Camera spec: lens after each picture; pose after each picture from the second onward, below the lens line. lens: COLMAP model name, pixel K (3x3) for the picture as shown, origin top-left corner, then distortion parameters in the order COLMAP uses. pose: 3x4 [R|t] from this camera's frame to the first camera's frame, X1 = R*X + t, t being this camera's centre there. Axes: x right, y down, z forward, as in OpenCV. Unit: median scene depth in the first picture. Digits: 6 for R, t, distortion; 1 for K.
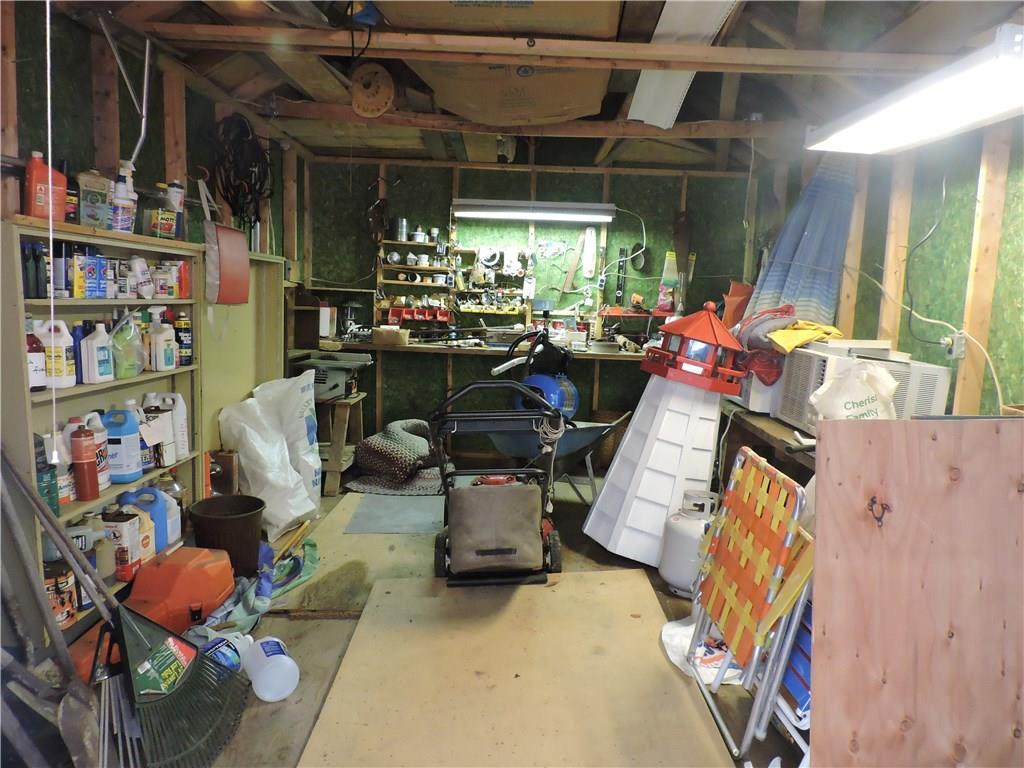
lens RADIAL K [[731.3, 0, 514.1], [0, 731.3, 385.3], [0, 0, 1]] dist [-0.049221, 0.003373]
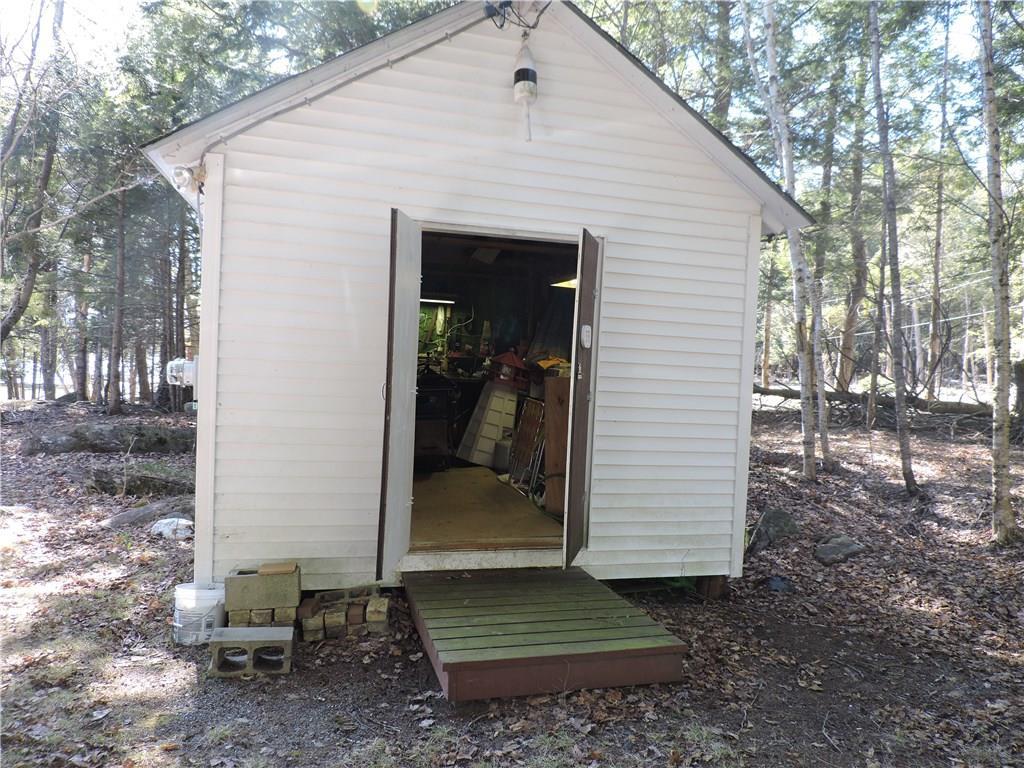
lens RADIAL K [[731.3, 0, 511.3], [0, 731.3, 383.7], [0, 0, 1]] dist [-0.049221, 0.003373]
pose [[0.961523, 0.005027, 0.274679, -0.212999], [0.016304, 0.997026, -0.075320, 0.100910], [-0.274240, 0.076901, 0.958582, -0.696367]]
